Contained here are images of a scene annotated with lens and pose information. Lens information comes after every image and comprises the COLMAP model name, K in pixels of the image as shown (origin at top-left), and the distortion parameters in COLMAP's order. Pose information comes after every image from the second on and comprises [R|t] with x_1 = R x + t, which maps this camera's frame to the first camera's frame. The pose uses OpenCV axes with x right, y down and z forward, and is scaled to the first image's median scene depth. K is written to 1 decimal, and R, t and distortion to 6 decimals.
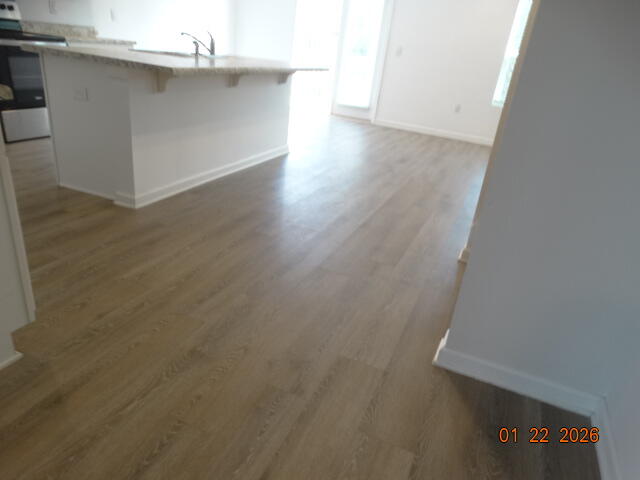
lens RADIAL K [[459.4, 0, 320.0], [0, 459.4, 240.0], [0, 0, 1]] dist [-0.002305, 0.027883]
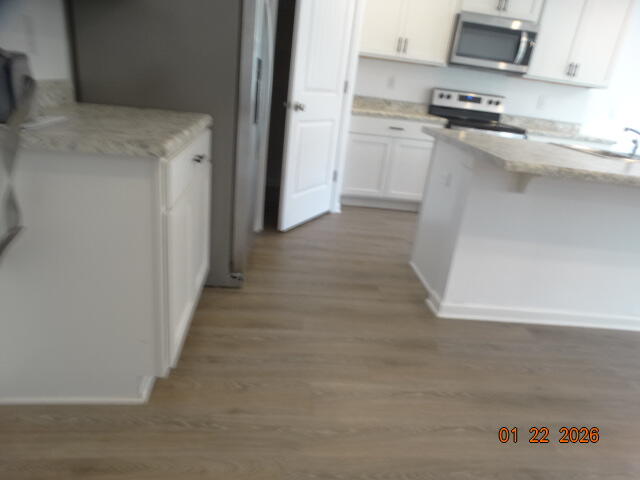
lens RADIAL K [[459.4, 0, 320.0], [0, 459.4, 240.0], [0, 0, 1]] dist [-0.002305, 0.027883]
pose [[0.504984, 0.263930, -0.821786, 0.123099], [-0.421128, 0.906425, 0.032332, -0.123951], [0.753421, 0.329750, 0.568878, 0.316666]]
